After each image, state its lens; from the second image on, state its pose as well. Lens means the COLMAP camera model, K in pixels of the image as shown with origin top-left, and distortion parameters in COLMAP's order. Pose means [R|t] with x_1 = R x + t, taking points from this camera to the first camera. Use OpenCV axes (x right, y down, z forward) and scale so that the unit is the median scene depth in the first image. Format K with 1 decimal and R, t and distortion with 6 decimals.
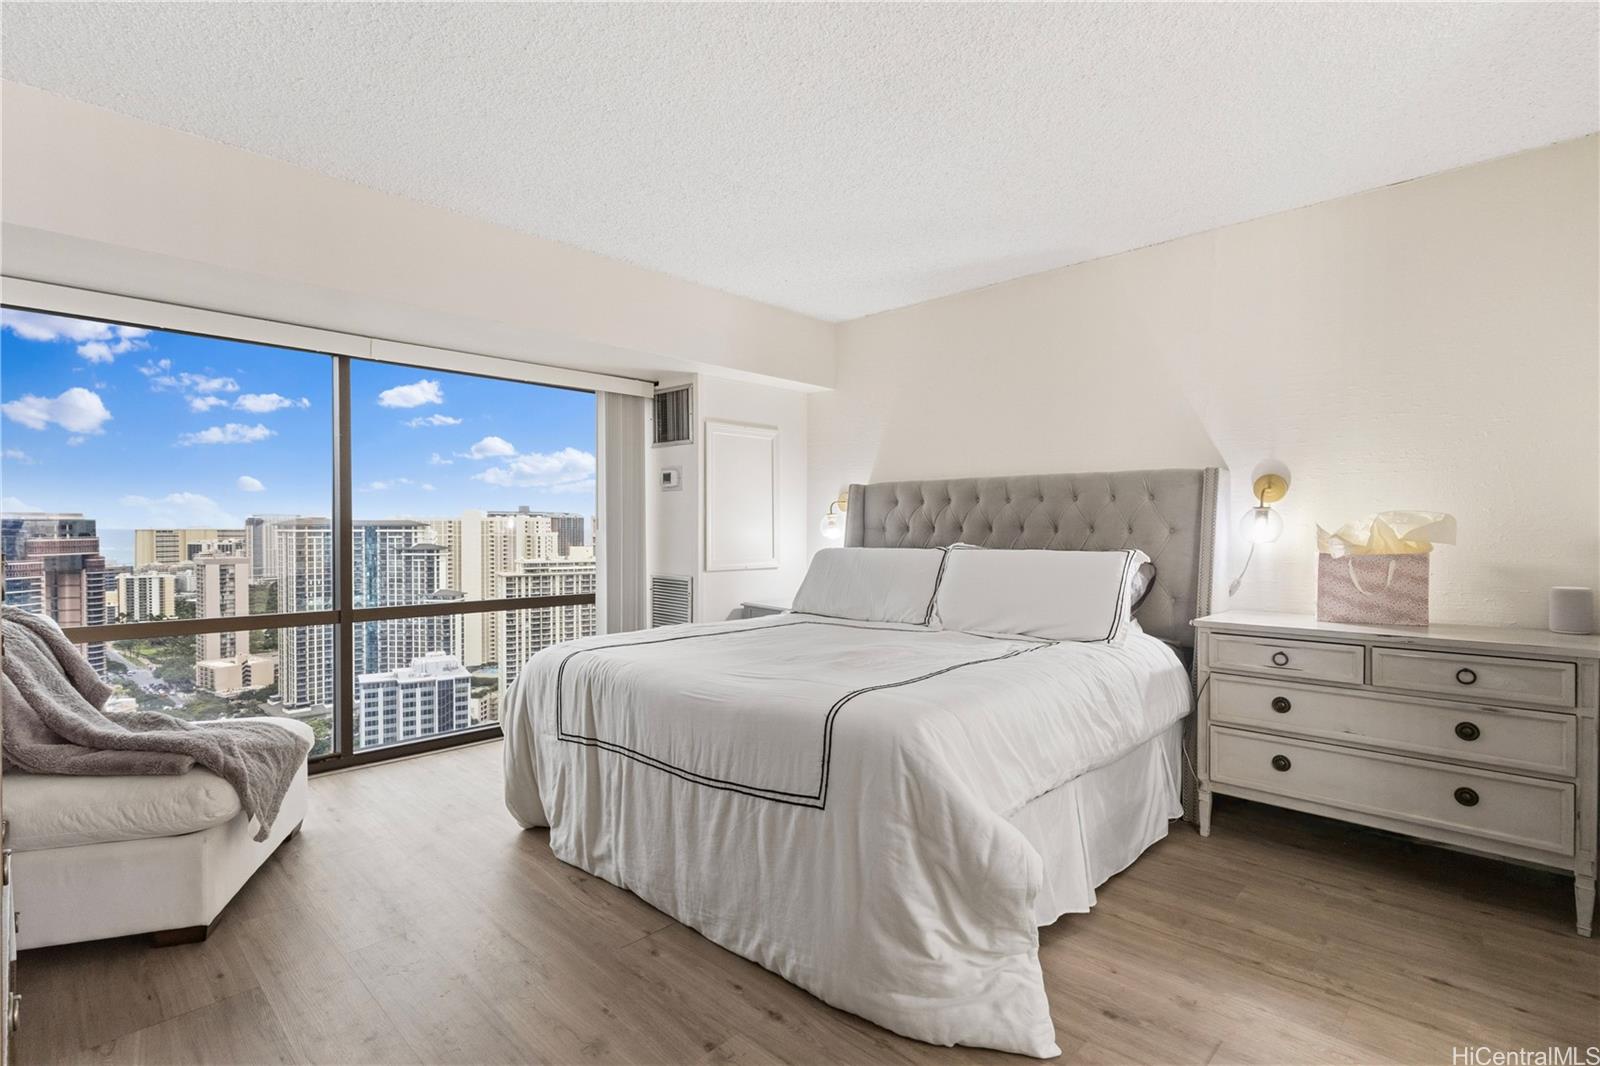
lens RADIAL K [[750.6, 0, 801.9], [0, 750.6, 534.2], [0, 0, 1]] dist [0.006001, -0.000179]
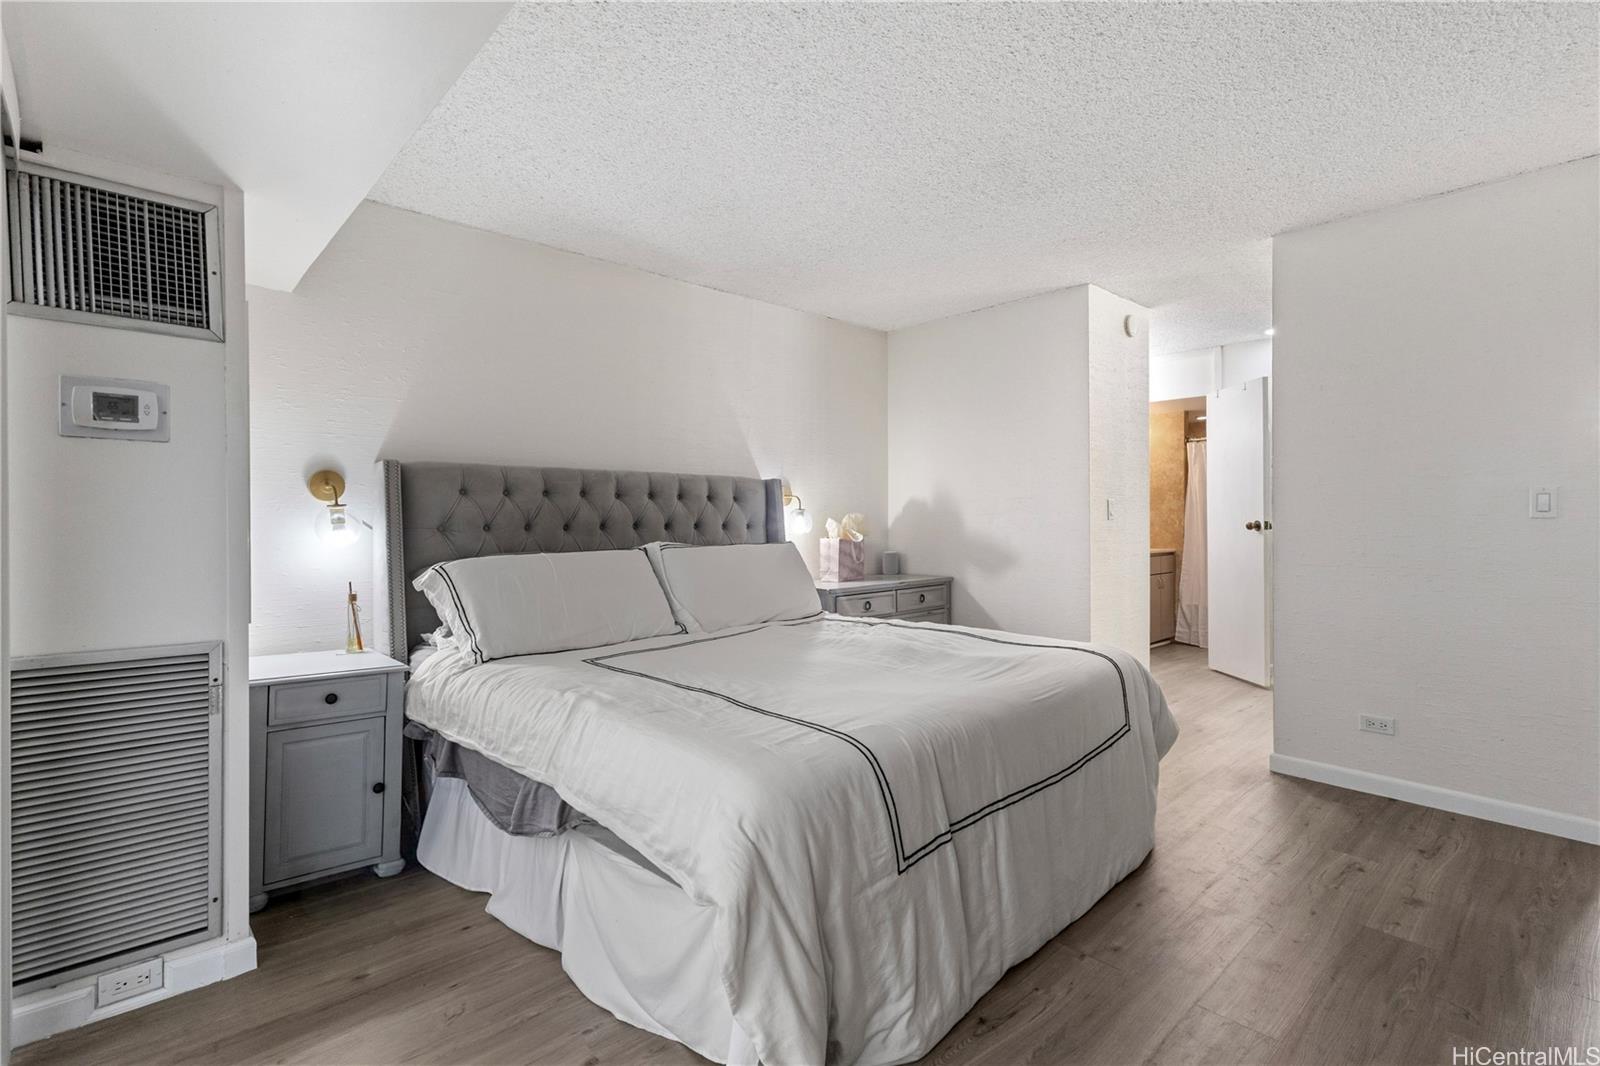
lens RADIAL K [[750.6, 0, 794.6], [0, 750.6, 533.5], [0, 0, 1]] dist [0.006001, -0.000179]
pose [[0.091203, -0.018921, 0.995653, -0.566875], [0.013106, 0.999756, 0.017798, -0.009713], [-0.995746, 0.011426, 0.091428, 0.620879]]
